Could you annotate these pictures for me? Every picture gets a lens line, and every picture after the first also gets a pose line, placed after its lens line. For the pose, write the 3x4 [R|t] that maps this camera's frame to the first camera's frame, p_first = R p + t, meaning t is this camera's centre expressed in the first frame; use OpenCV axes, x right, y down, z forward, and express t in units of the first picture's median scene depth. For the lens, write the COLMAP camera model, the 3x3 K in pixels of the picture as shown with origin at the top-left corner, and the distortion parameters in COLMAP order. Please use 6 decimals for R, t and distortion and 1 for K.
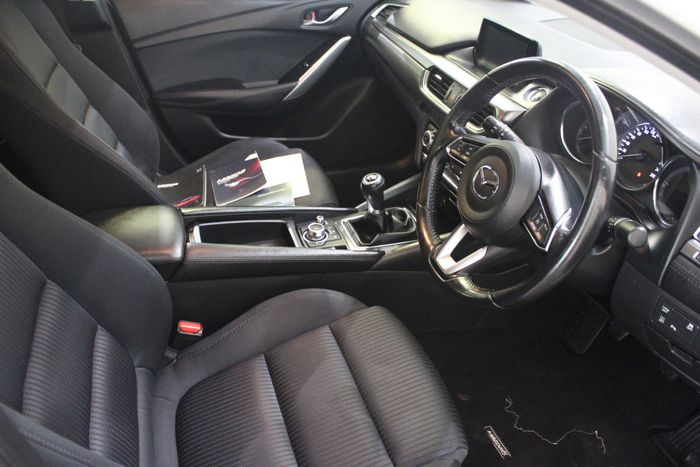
lens RADIAL K [[568.1, 0, 350.0], [0, 568.1, 233.5], [0, 0, 1]] dist [-0.181838, 0.156358]
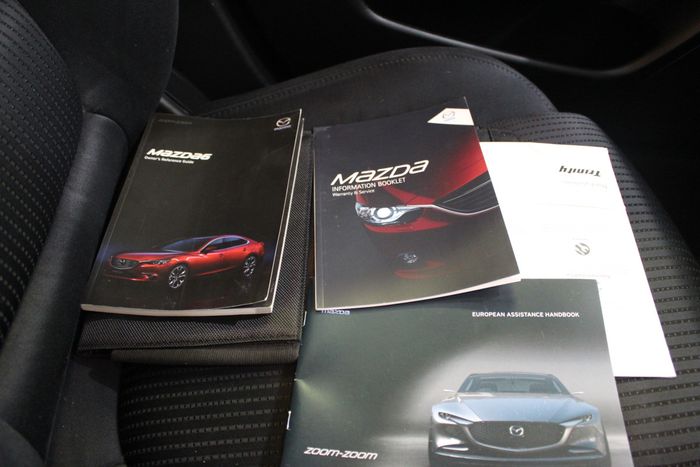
lens RADIAL K [[568.1, 0, 350.0], [0, 568.1, 233.5], [0, 0, 1]] dist [-0.181838, 0.156358]
pose [[0.964625, 0.249141, -0.086188, -0.190081], [-0.219646, 0.940329, 0.259877, -0.146544], [0.145791, -0.231753, 0.961788, 0.684830]]
